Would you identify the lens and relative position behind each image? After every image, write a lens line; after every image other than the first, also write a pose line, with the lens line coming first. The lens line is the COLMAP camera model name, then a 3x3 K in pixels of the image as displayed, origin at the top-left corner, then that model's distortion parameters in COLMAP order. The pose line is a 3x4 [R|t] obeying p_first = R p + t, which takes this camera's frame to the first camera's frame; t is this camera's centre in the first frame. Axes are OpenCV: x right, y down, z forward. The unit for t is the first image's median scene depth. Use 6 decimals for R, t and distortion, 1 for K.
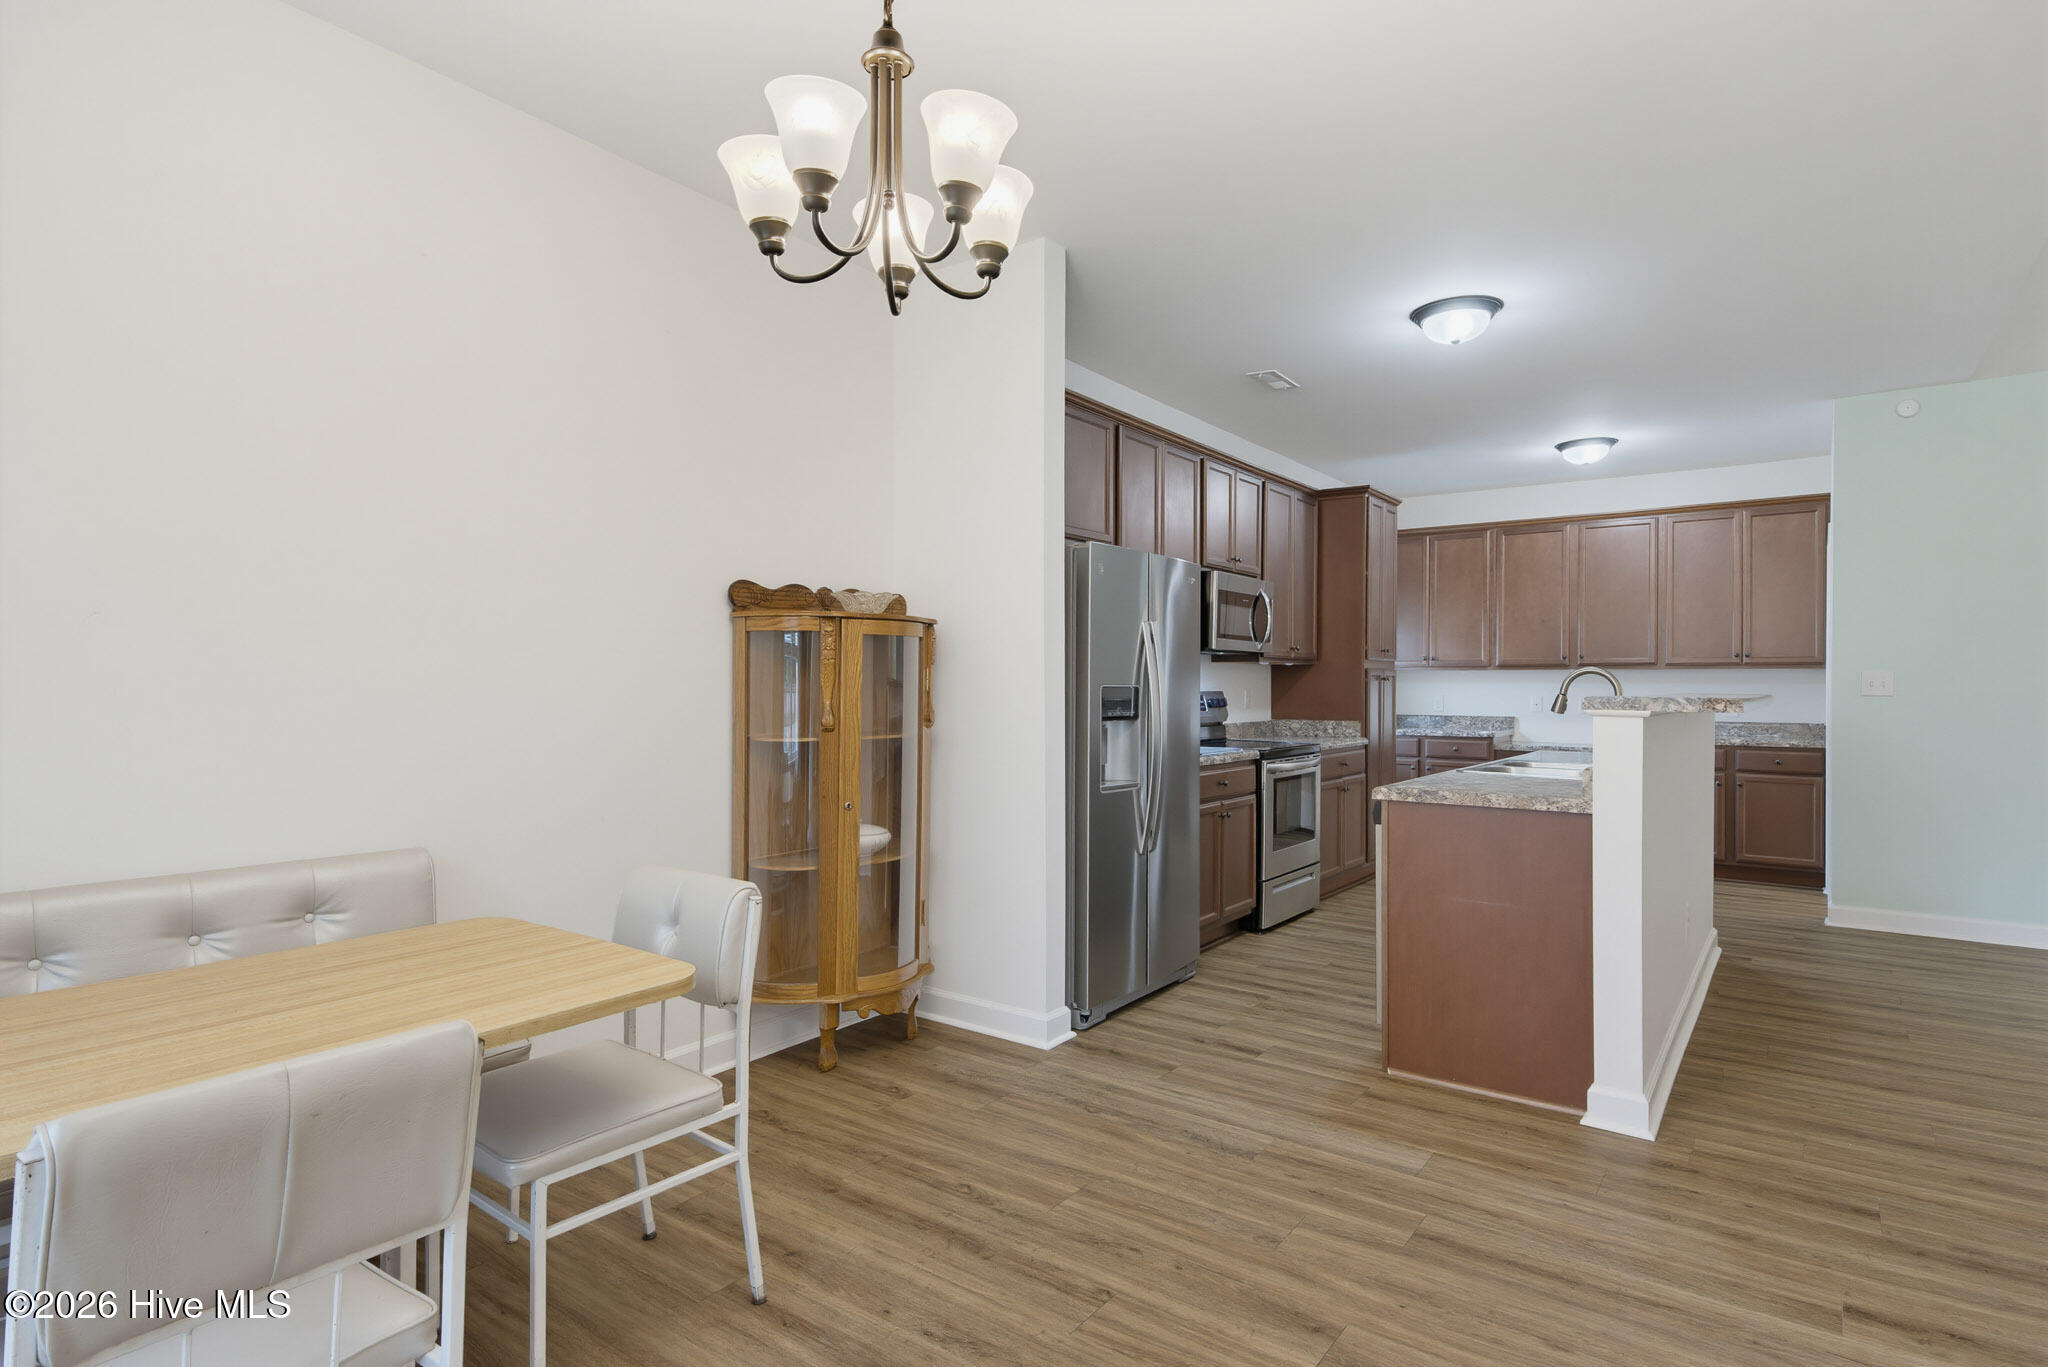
lens RADIAL K [[1059.9, 0, 1035.8], [0, 1059.9, 684.7], [0, 0, 1]] dist [0.036585, -0.011412]
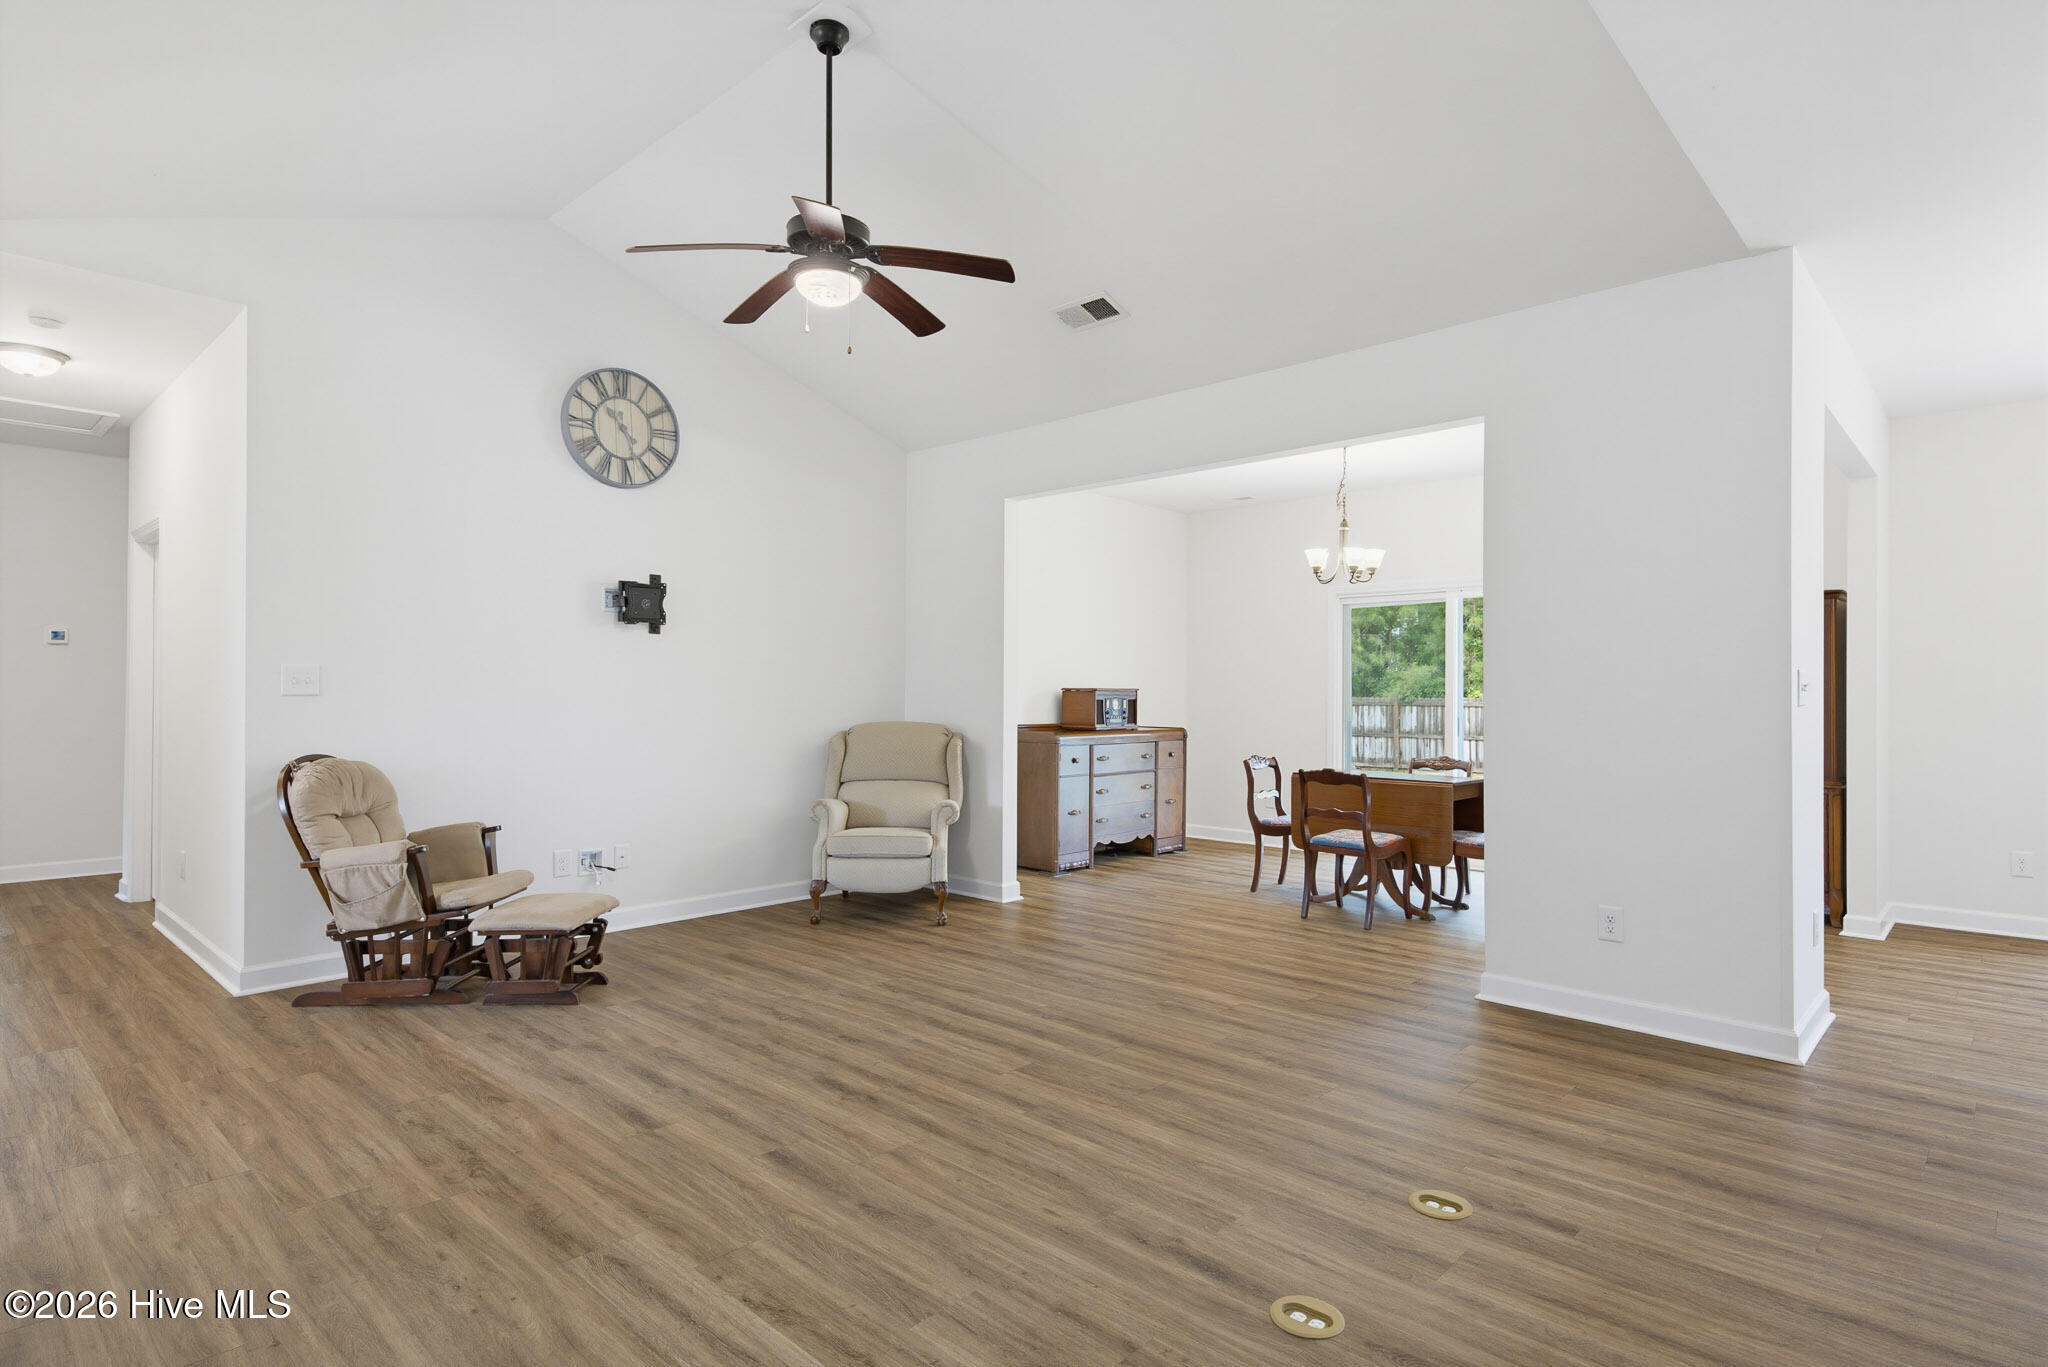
lens RADIAL K [[1059.9, 0, 1036.3], [0, 1059.9, 682.5], [0, 0, 1]] dist [0.036585, -0.011412]
pose [[-0.991281, -0.007710, 0.131540, 1.090706], [-0.008914, 0.999924, -0.008565, 0.005664], [-0.131464, -0.009663, -0.991274, 1.567817]]
